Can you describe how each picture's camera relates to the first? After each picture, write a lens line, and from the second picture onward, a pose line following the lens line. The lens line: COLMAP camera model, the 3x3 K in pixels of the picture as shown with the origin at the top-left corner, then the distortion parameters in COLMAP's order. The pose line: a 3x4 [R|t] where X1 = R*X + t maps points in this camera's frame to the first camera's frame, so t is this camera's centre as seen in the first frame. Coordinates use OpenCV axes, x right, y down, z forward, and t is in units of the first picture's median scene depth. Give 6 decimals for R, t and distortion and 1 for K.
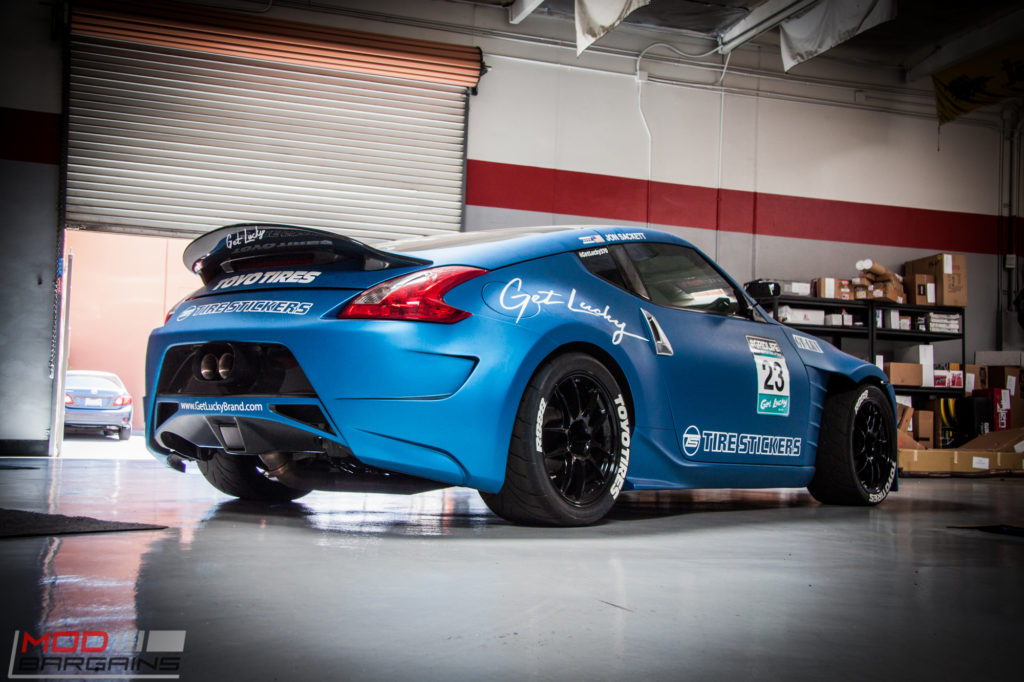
lens RADIAL K [[1289.1, 0, 512.0], [0, 1289.1, 341.0], [0, 0, 1]] dist [0.149530, 0.015617]
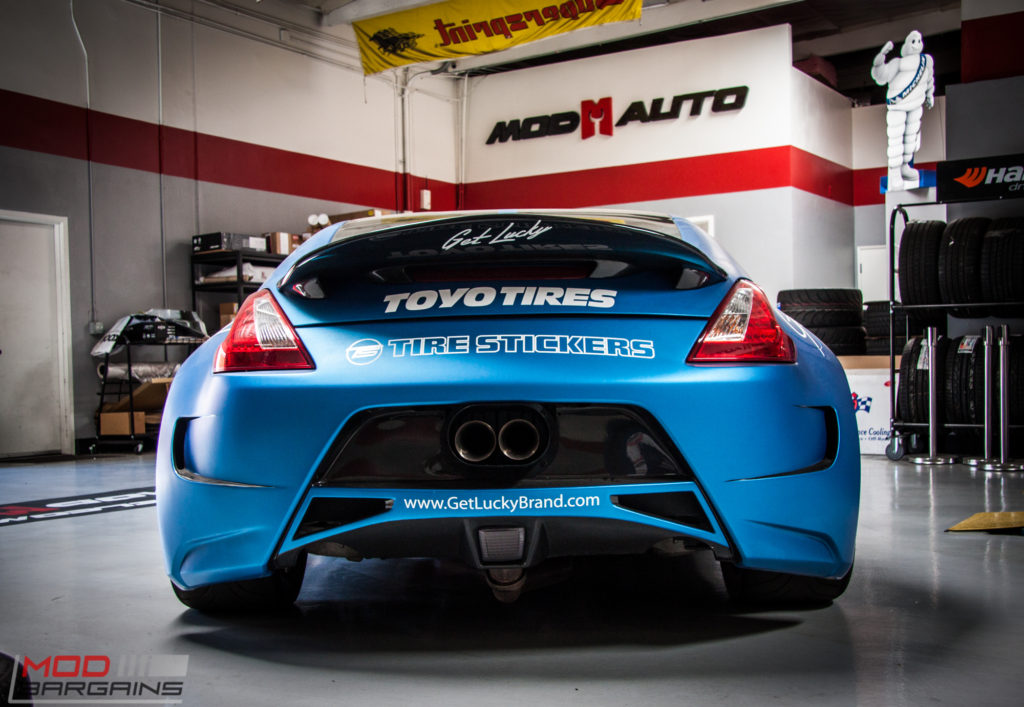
lens RADIAL K [[1297.7, 0, 513.3], [0, 1297.7, 384.5], [0, 0, 1]] dist [0.029542, 0.066794]
pose [[0.780955, -0.055175, 0.622145, -0.208708], [0.000503, 0.996146, 0.087712, -0.021637], [-0.624587, -0.068186, 0.777973, 0.169592]]
